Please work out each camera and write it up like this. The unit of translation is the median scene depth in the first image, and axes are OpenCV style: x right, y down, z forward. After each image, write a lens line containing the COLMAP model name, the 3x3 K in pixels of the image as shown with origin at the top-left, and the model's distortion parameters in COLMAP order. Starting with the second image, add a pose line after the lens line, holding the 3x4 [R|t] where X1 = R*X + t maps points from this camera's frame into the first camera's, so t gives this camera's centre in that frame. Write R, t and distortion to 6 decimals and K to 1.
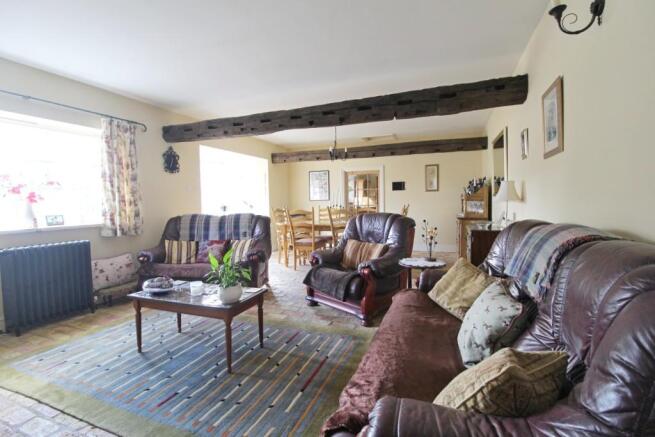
lens RADIAL K [[307.1, 0, 325.2], [0, 307.1, 212.7], [0, 0, 1]] dist [-0.020302, -0.000328]
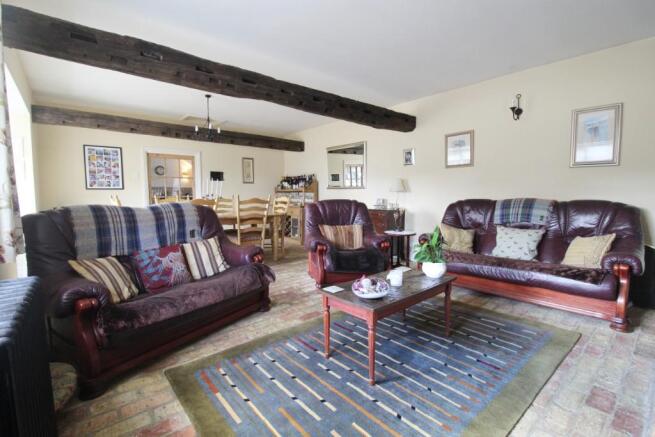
lens RADIAL K [[307.1, 0, 325.5], [0, 307.1, 219.8], [0, 0, 1]] dist [-0.020302, -0.000328]
pose [[0.466924, -0.055763, 0.882538, -0.722423], [0.022887, 0.998438, 0.050978, 0.012189], [-0.884001, -0.003604, 0.467470, 0.421919]]
